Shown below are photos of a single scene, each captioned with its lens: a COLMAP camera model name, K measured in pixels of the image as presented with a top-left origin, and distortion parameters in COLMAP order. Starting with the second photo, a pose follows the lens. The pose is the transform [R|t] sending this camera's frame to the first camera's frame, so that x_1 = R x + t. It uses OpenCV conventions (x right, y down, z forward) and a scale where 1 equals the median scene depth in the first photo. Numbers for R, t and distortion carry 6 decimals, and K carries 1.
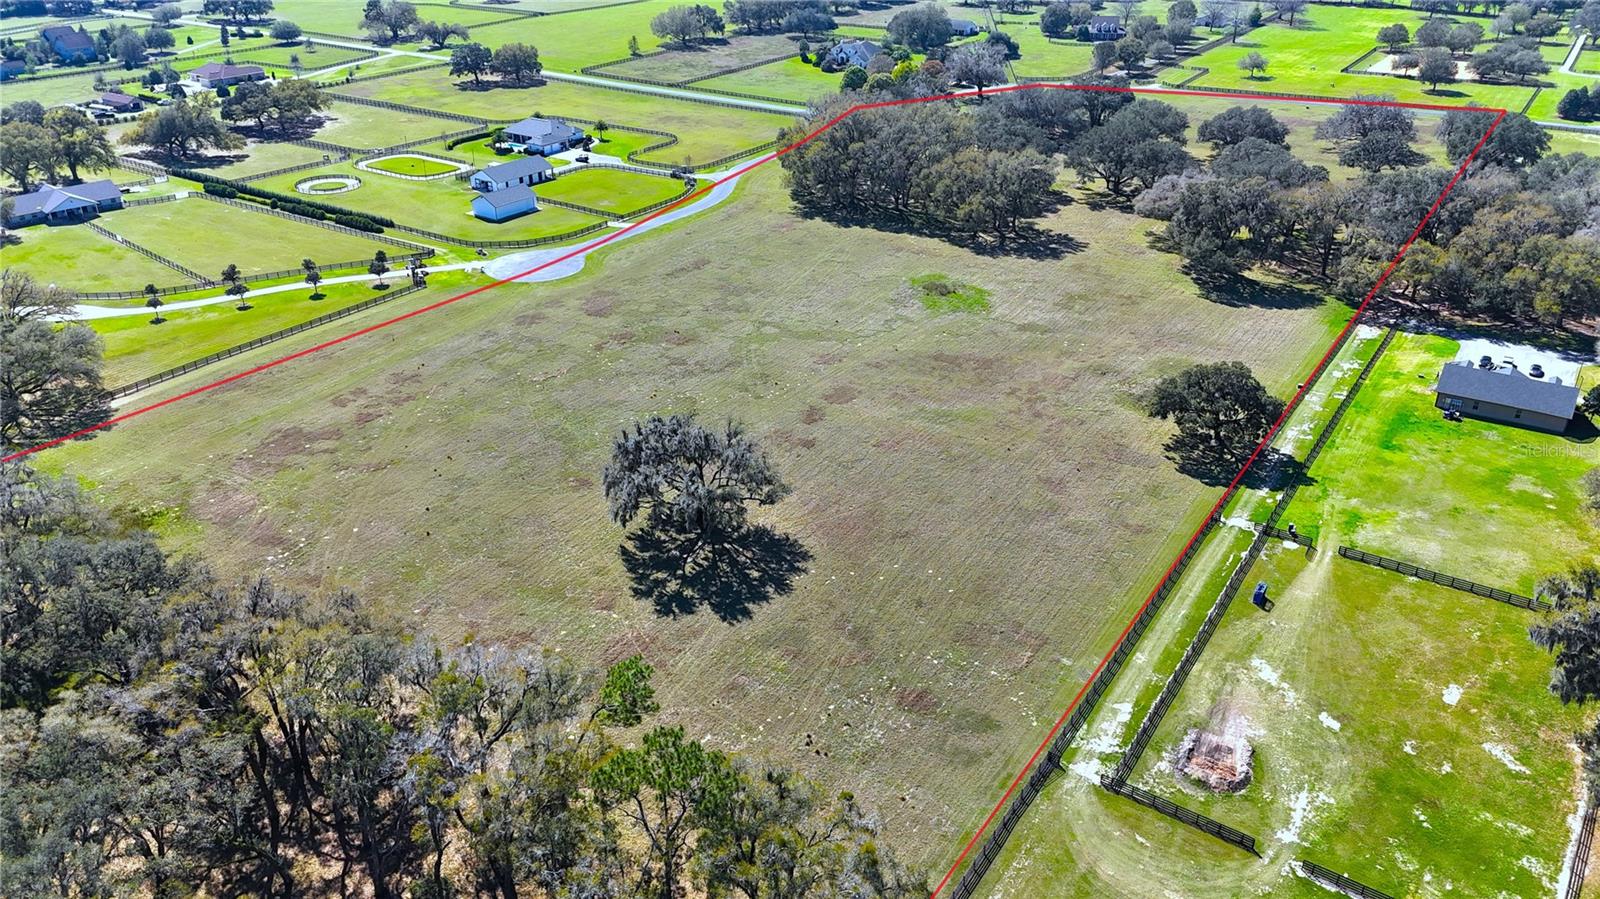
lens RADIAL K [[1188.2, 0, 800.0], [0, 1188.2, 449.5], [0, 0, 1]] dist [0.061922, -0.049272]
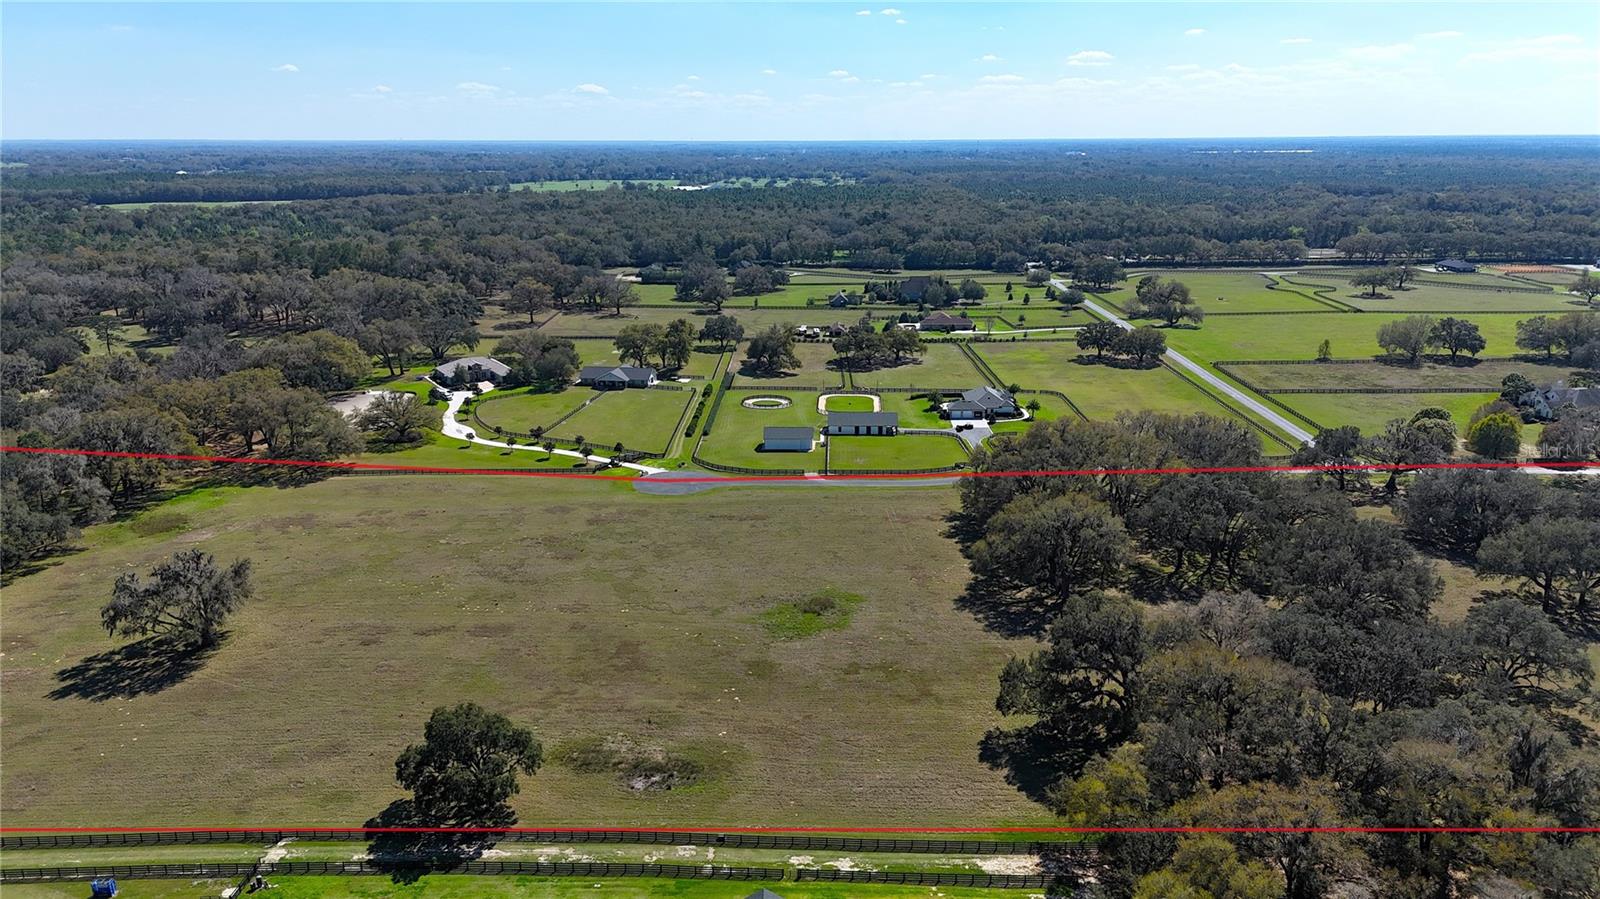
lens RADIAL K [[1188.2, 0, 800.0], [0, 1188.2, 449.5], [0, 0, 1]] dist [0.061922, -0.049272]
pose [[0.533842, 0.209241, -0.819287, 0.809052], [-0.380839, 0.924563, -0.012024, -0.227873], [0.754966, 0.318436, 0.573258, 0.457951]]
